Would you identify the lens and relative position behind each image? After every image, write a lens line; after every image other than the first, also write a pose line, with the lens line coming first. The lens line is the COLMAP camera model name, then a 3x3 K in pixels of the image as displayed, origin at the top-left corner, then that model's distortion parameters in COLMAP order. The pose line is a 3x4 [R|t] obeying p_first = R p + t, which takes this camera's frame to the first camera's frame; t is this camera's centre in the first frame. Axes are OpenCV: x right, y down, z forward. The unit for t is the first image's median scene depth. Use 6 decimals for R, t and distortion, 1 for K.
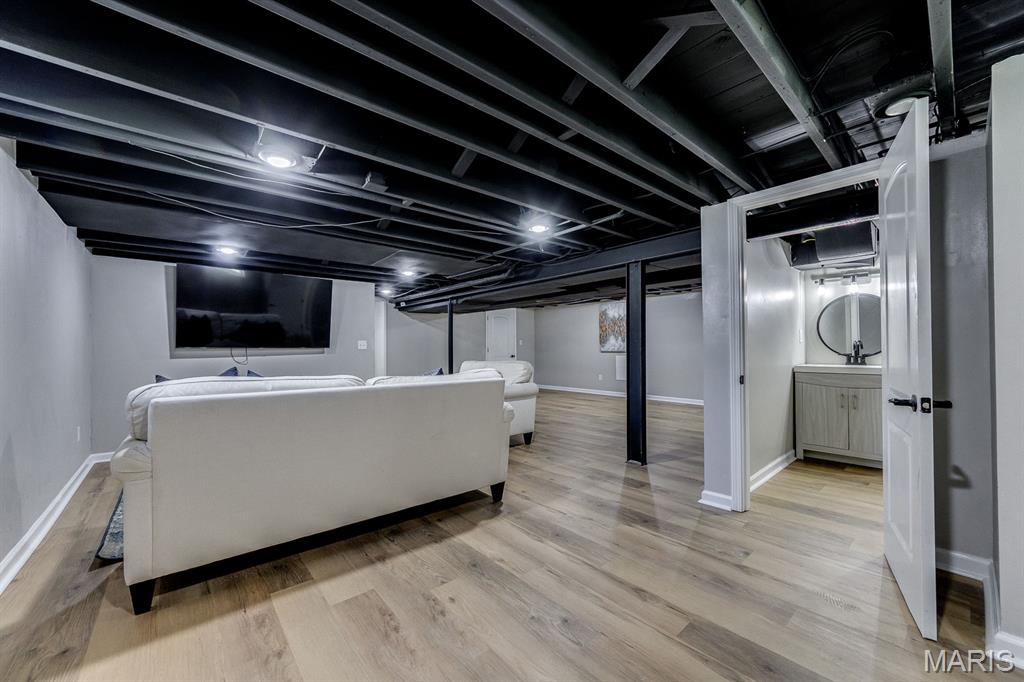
lens RADIAL K [[394.8, 0, 512.8], [0, 394.8, 342.4], [0, 0, 1]] dist [-0.003079, -0.000138]
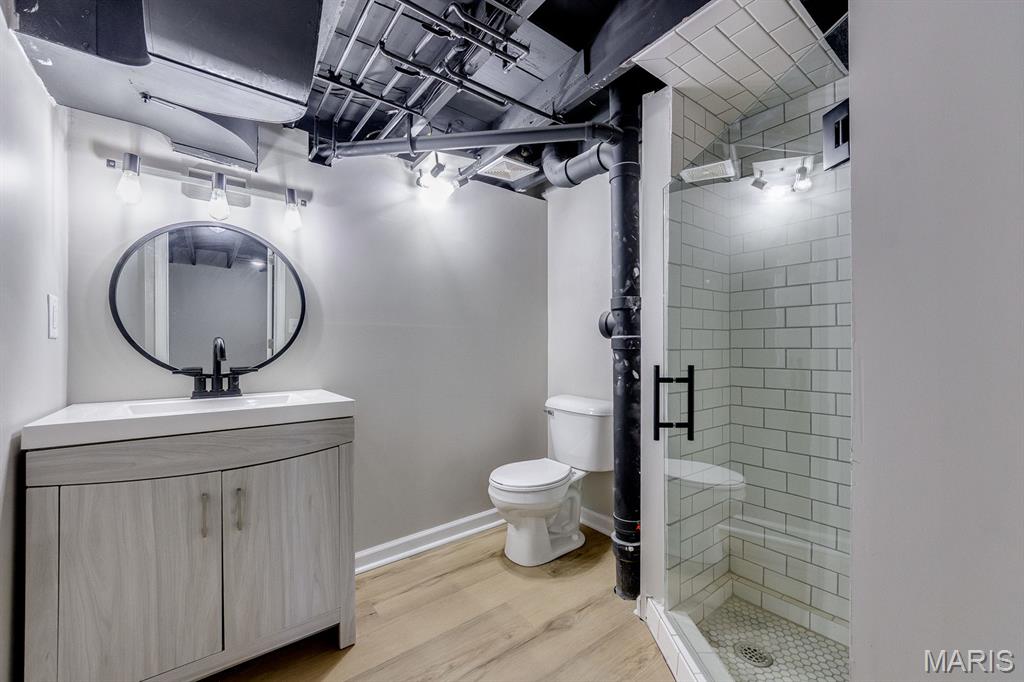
lens RADIAL K [[410.5, 0, 518.8], [0, 410.5, 341.3], [0, 0, 1]] dist [0.002955, 0.000191]
pose [[0.062490, 0.017885, 0.997885, 0.466194], [-0.012736, 0.999772, -0.017122, 0.003294], [-0.997964, -0.011639, 0.062703, 0.664279]]
